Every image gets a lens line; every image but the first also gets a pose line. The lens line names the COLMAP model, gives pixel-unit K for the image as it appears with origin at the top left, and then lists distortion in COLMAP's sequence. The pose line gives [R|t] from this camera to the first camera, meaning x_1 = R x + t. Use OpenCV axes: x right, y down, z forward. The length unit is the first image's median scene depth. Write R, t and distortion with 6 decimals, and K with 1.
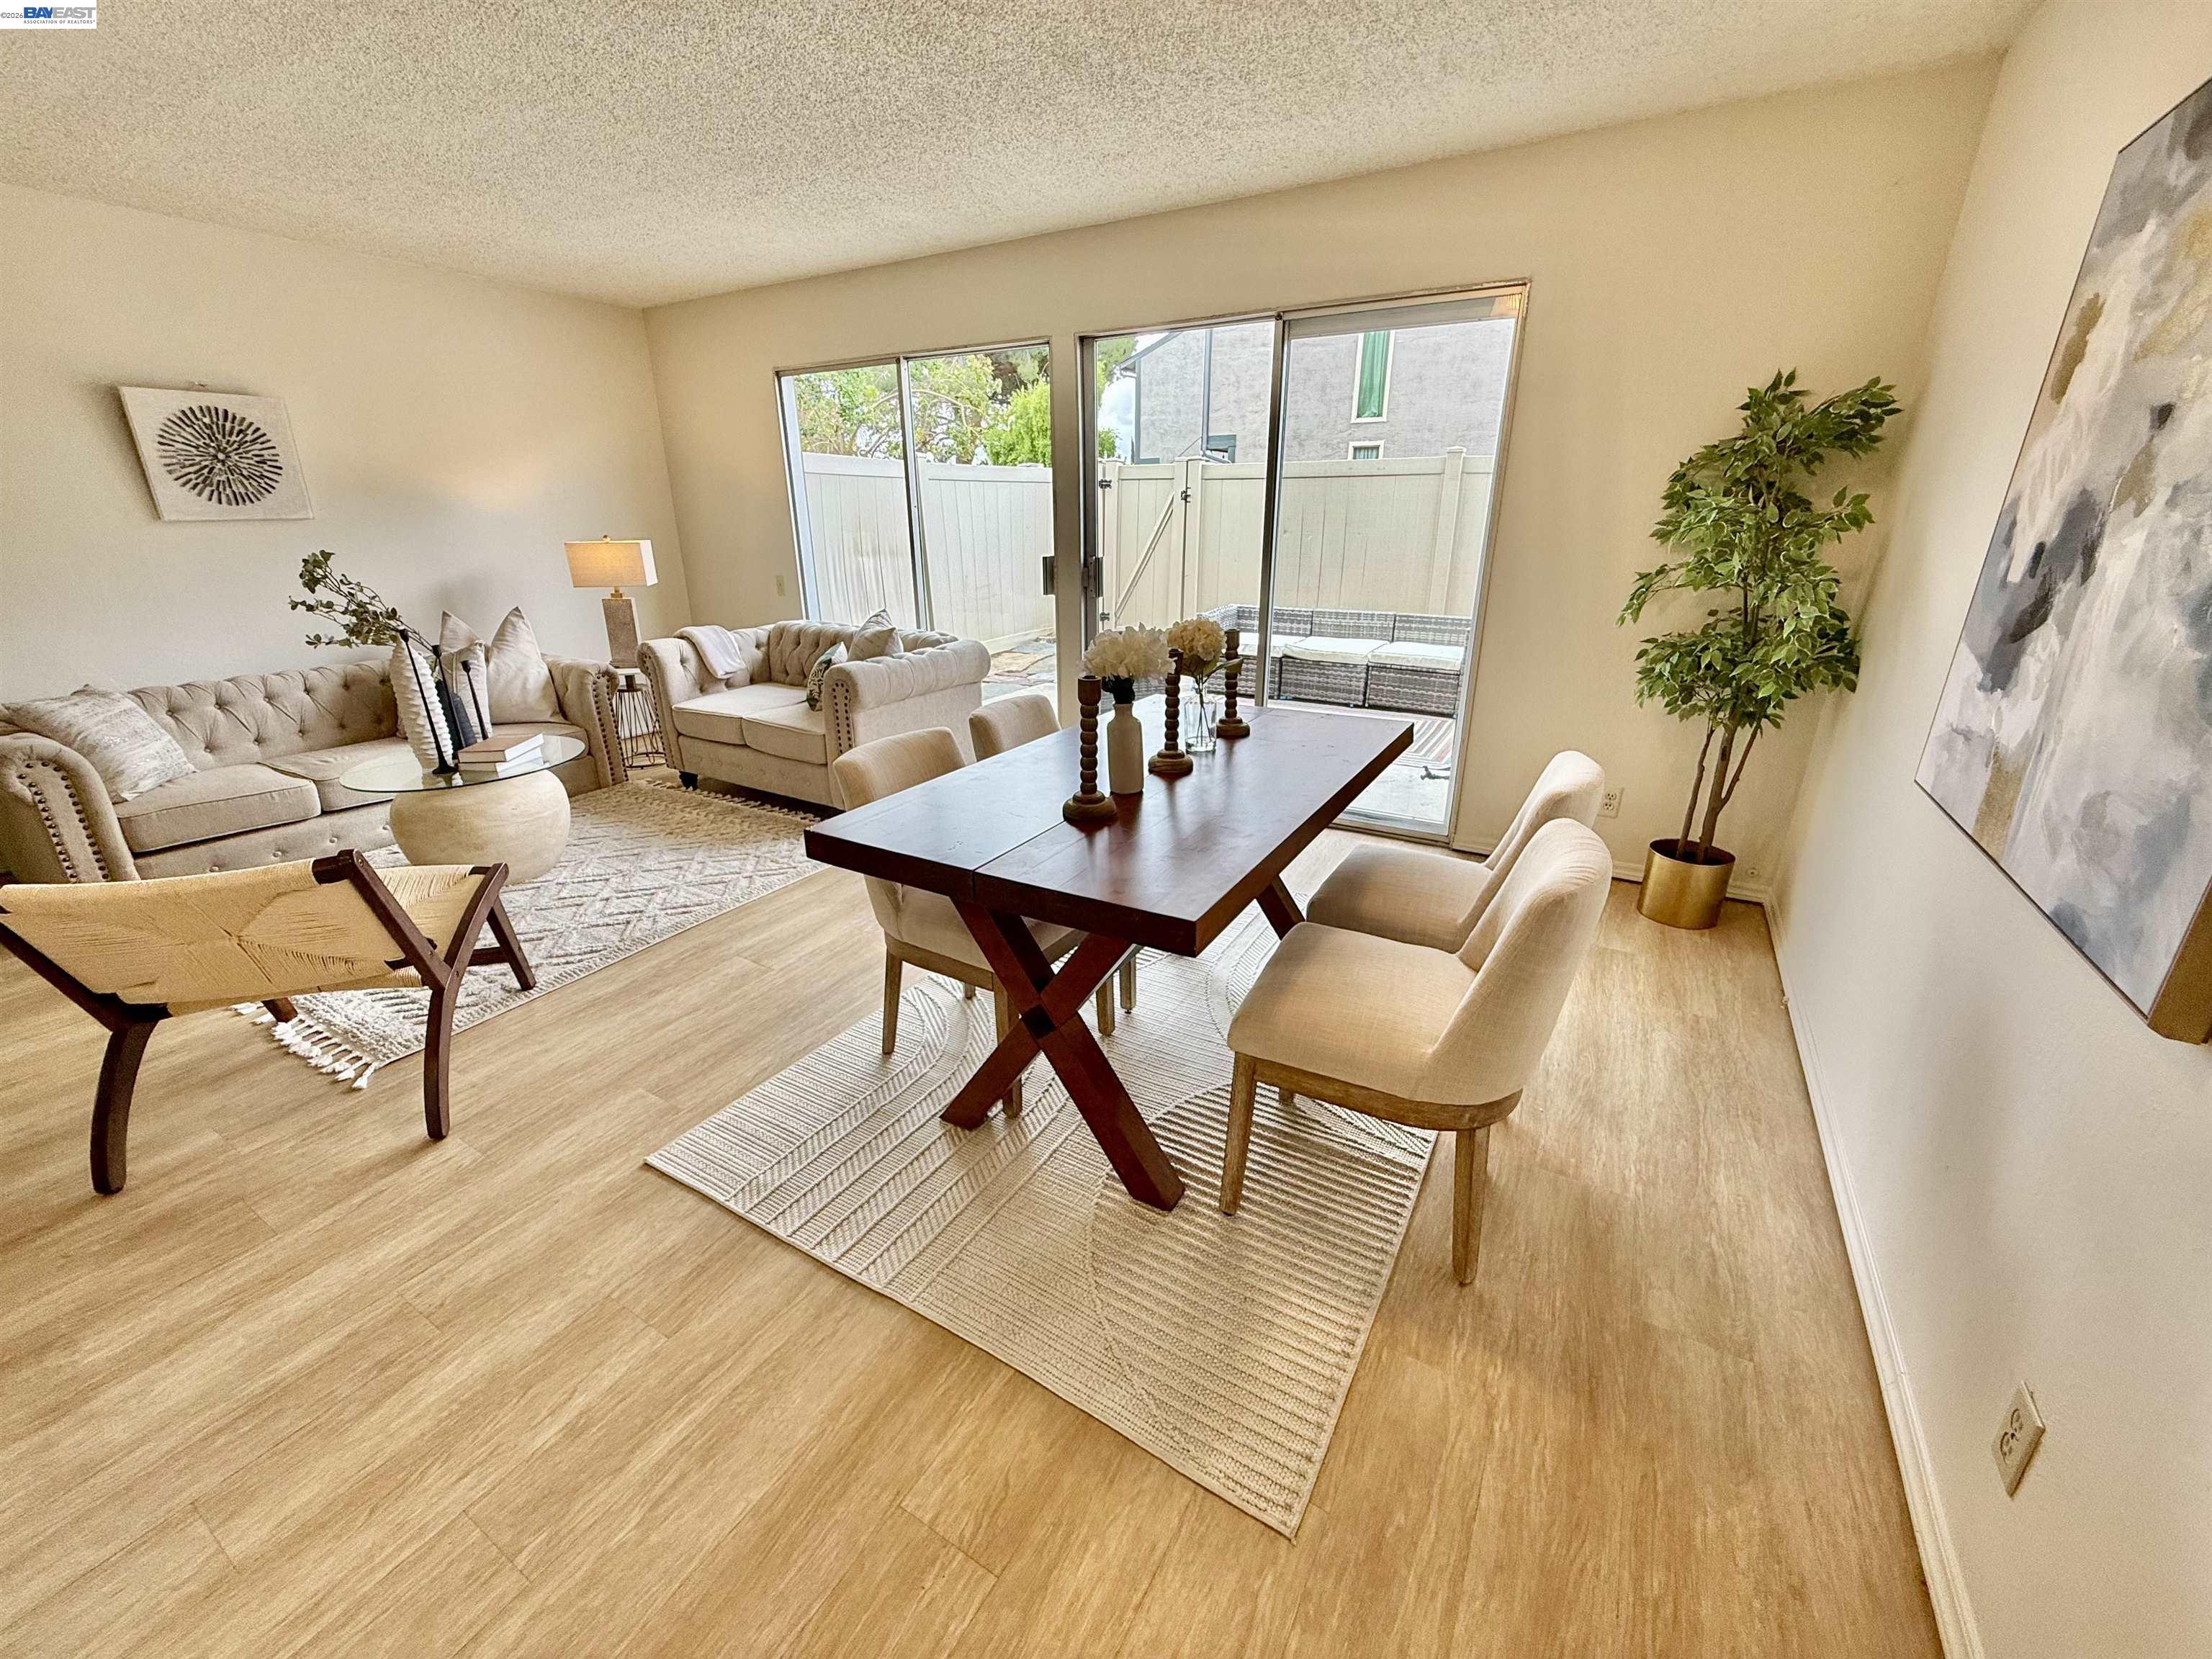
lens RADIAL K [[879.9, 0, 1103.7], [0, 879.9, 830.1], [0, 0, 1]] dist [-0.000991, 0.000625]
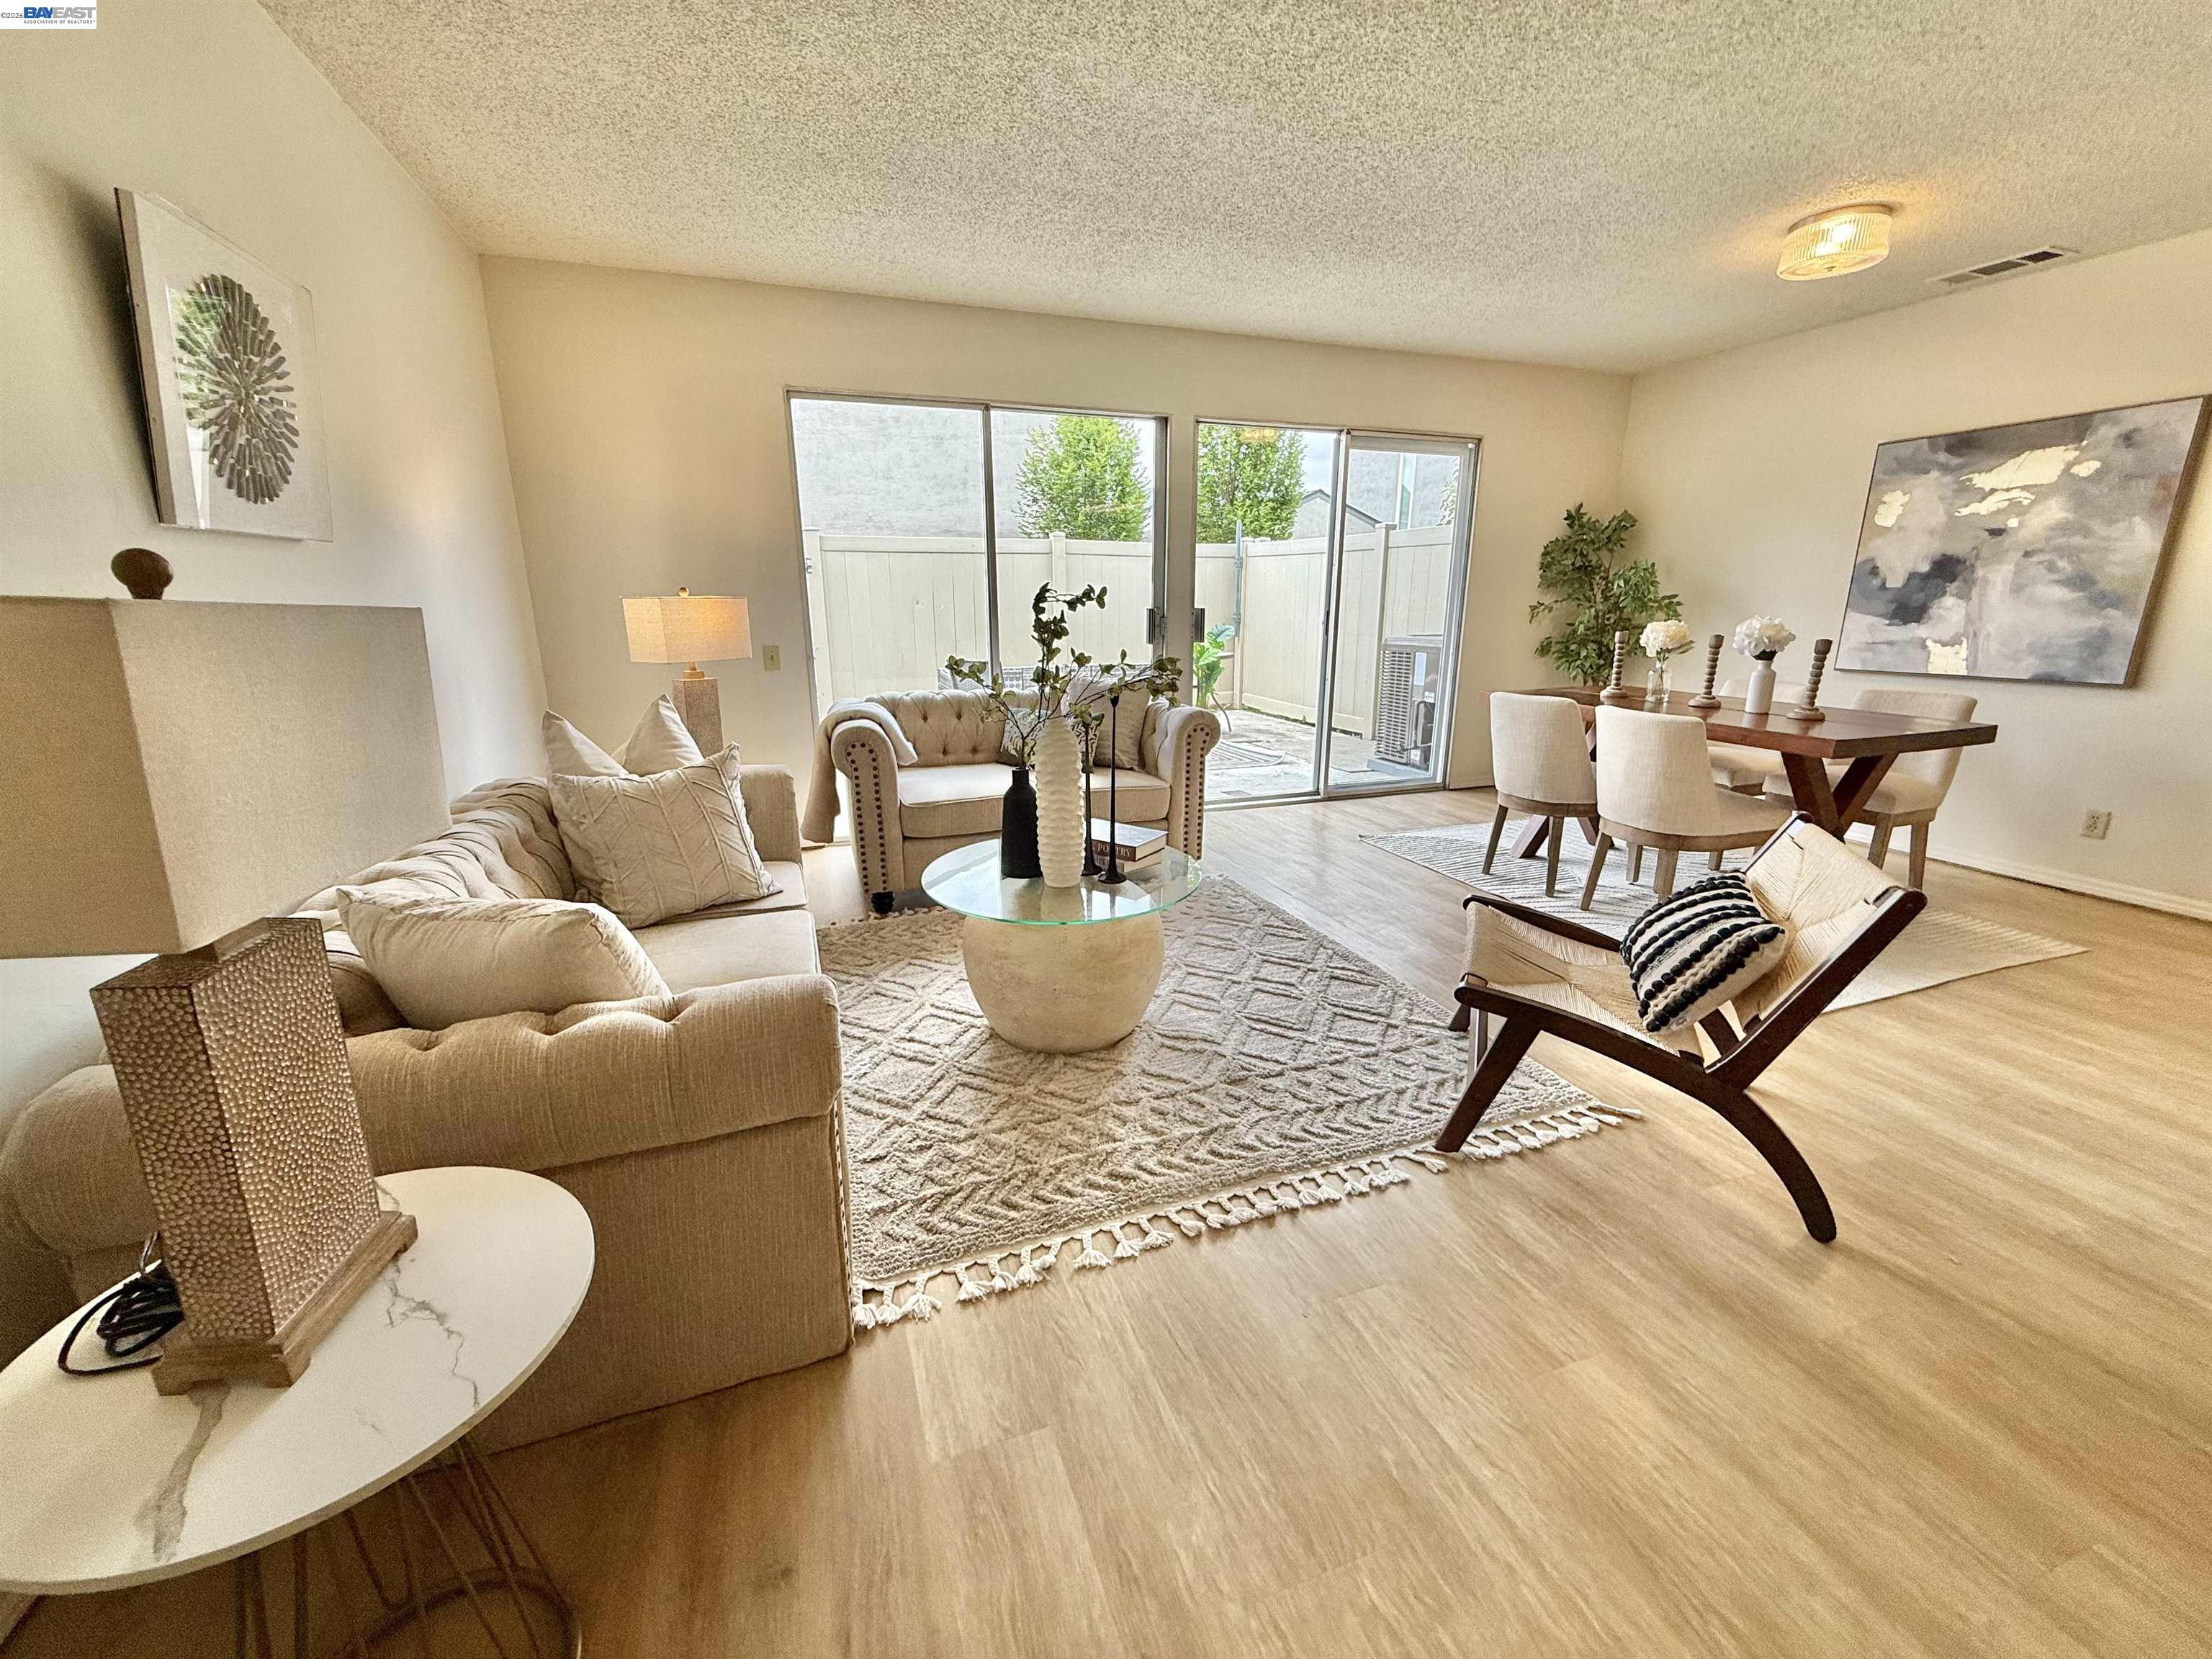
lens RADIAL K [[879.9, 0, 1103.8], [0, 879.9, 830.2], [0, 0, 1]] dist [-0.000991, 0.000625]
pose [[0.634581, -0.196916, 0.747349, -1.175278], [0.264629, 0.963906, 0.029277, -0.117968], [-0.726139, 0.179192, 0.663786, 0.459151]]
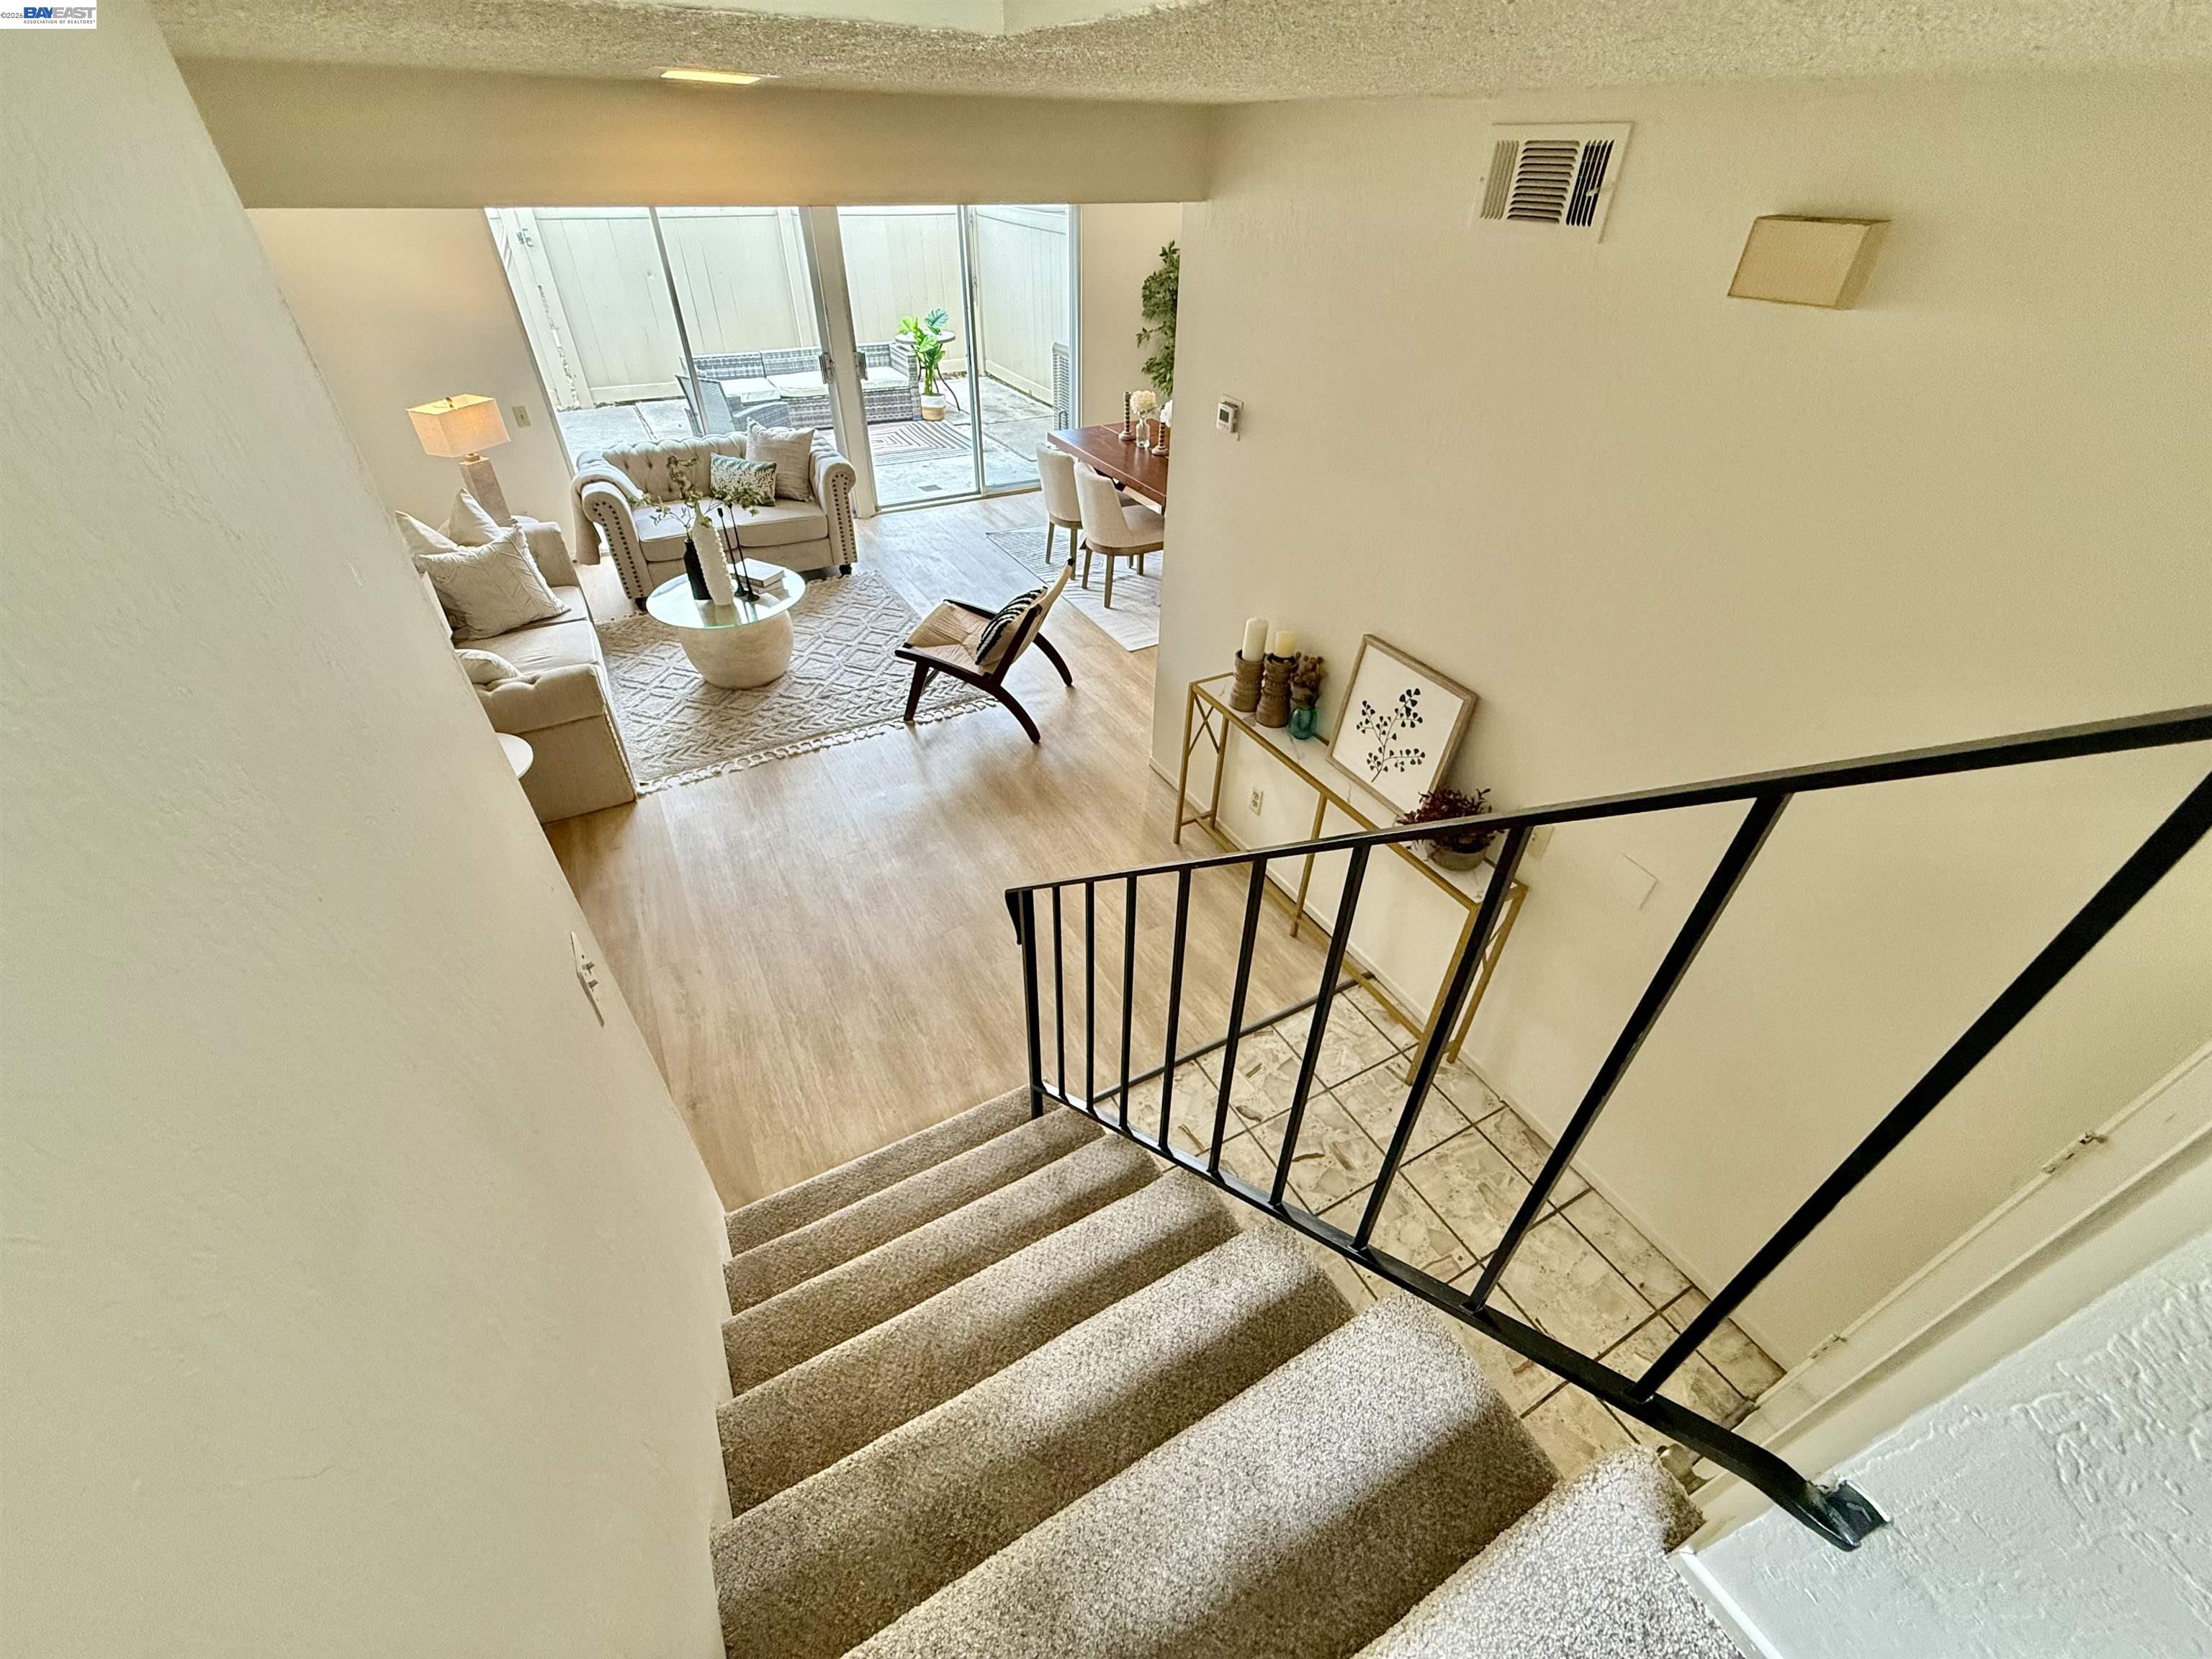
lens RADIAL K [[879.9, 0, 1104.6], [0, 879.9, 830.7], [0, 0, 1]] dist [-0.000991, 0.000625]
pose [[0.506130, -0.524831, 0.684386, -1.474579], [0.276435, 0.850384, 0.447694, -0.205300], [-0.816955, -0.037404, 0.575487, -0.267210]]
